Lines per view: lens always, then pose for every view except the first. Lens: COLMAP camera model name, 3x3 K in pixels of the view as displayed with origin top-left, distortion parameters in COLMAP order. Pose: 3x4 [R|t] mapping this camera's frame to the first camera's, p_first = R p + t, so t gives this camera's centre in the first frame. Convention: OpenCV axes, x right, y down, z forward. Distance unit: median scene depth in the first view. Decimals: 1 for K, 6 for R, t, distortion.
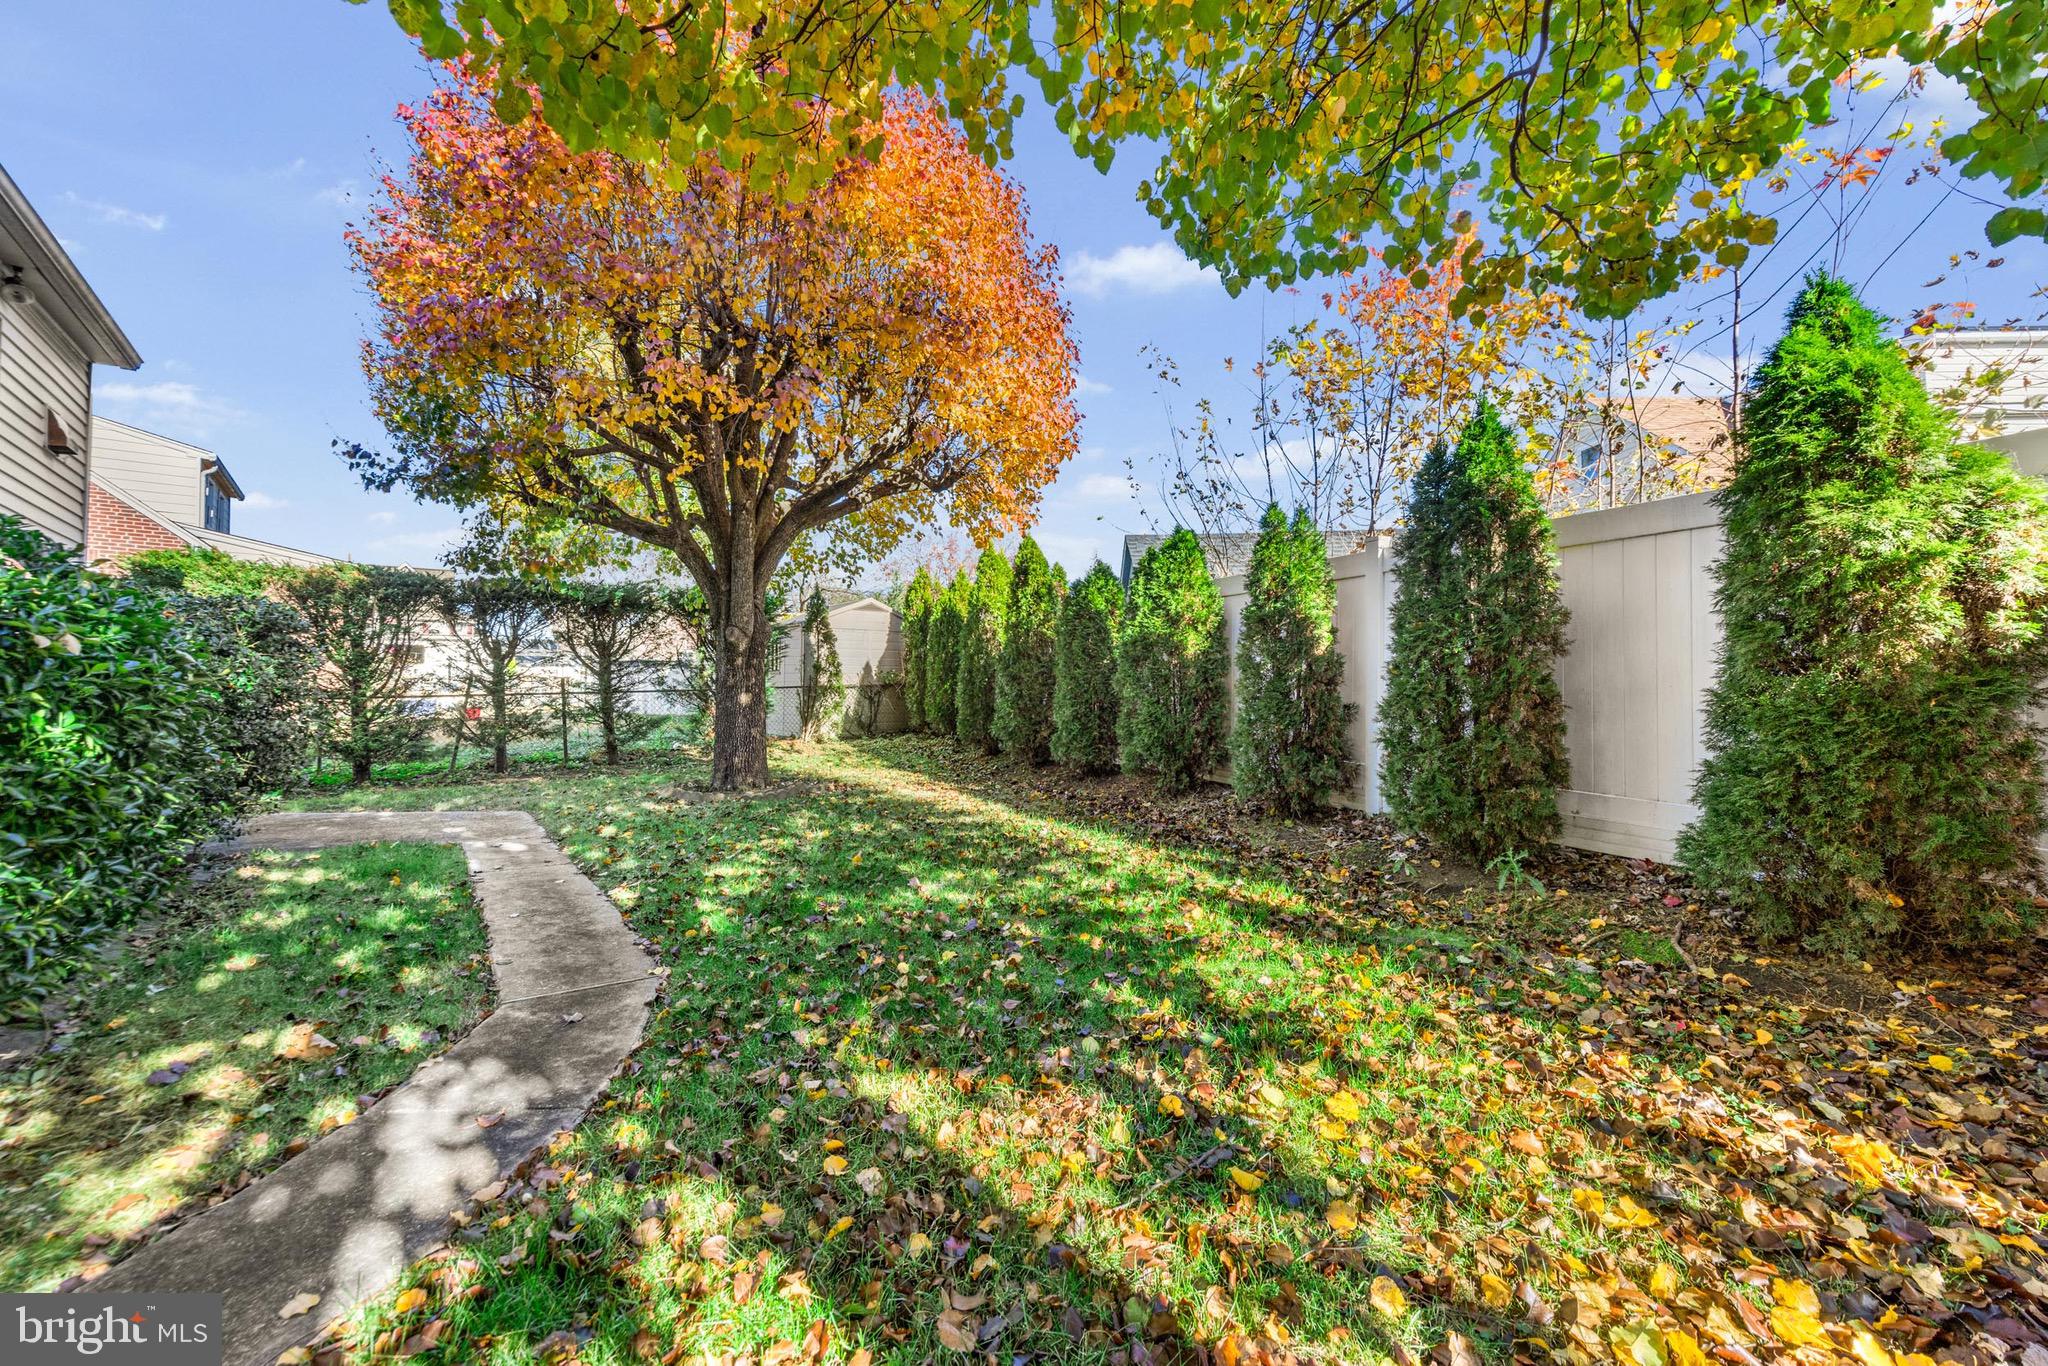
lens RADIAL K [[784.5, 0, 1024.0], [0, 784.5, 683.0], [0, 0, 1]] dist [-0.000157, -0.000024]
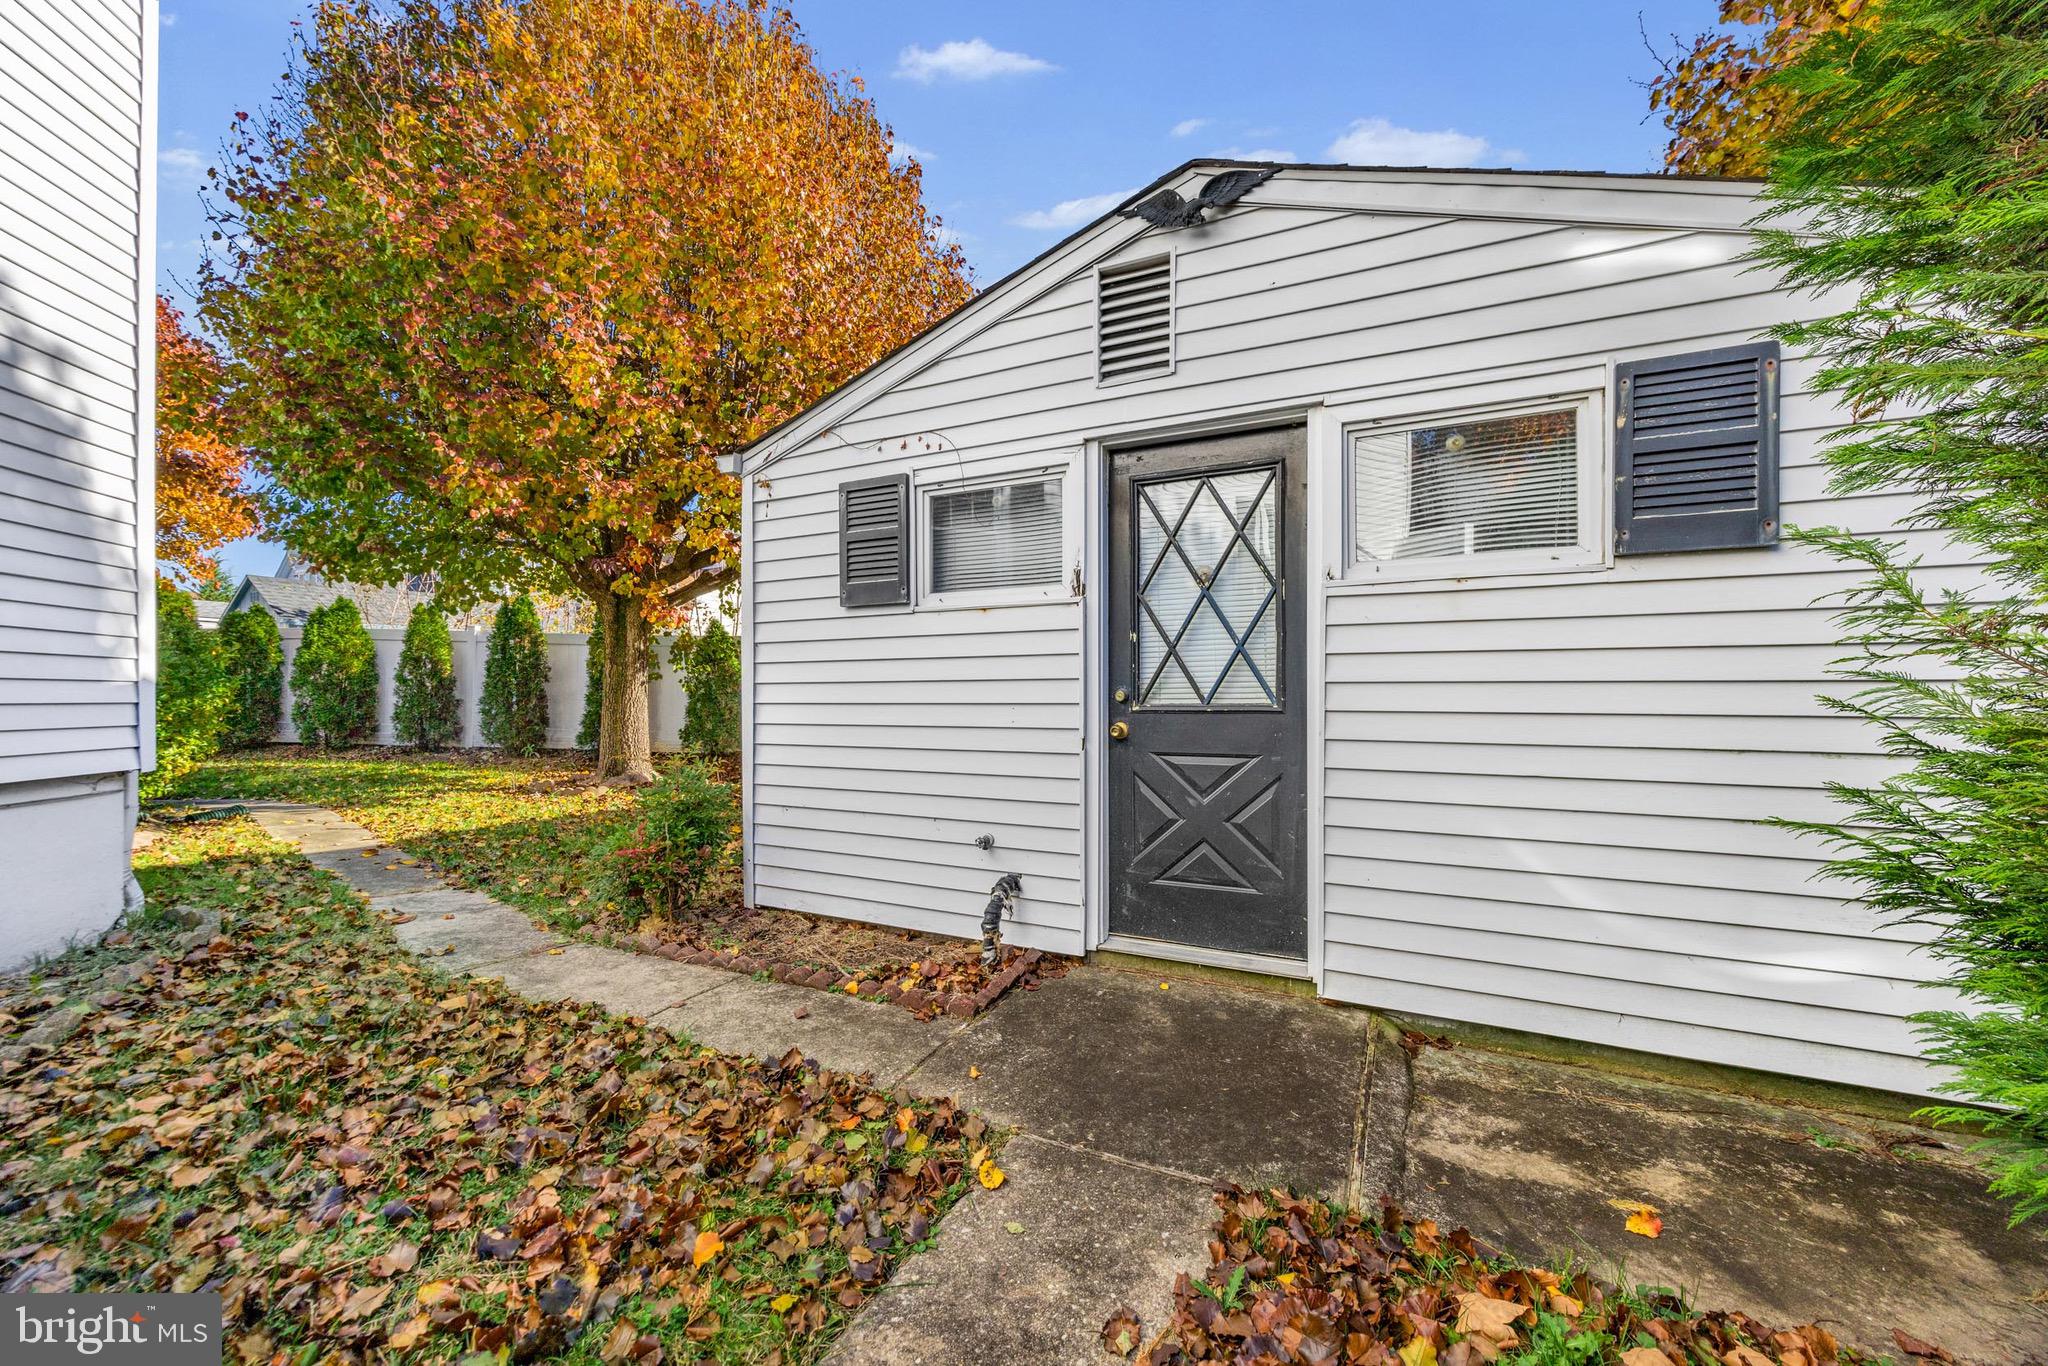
lens RADIAL K [[795.7, 0, 1029.1], [0, 795.7, 698.2], [0, 0, 1]] dist [-0.000663, -0.000189]
pose [[0.454665, 0.011357, 0.890590, -1.012438], [-0.017441, 0.999841, -0.003846, 0.004868], [-0.890492, -0.013784, 0.454791, -1.728498]]
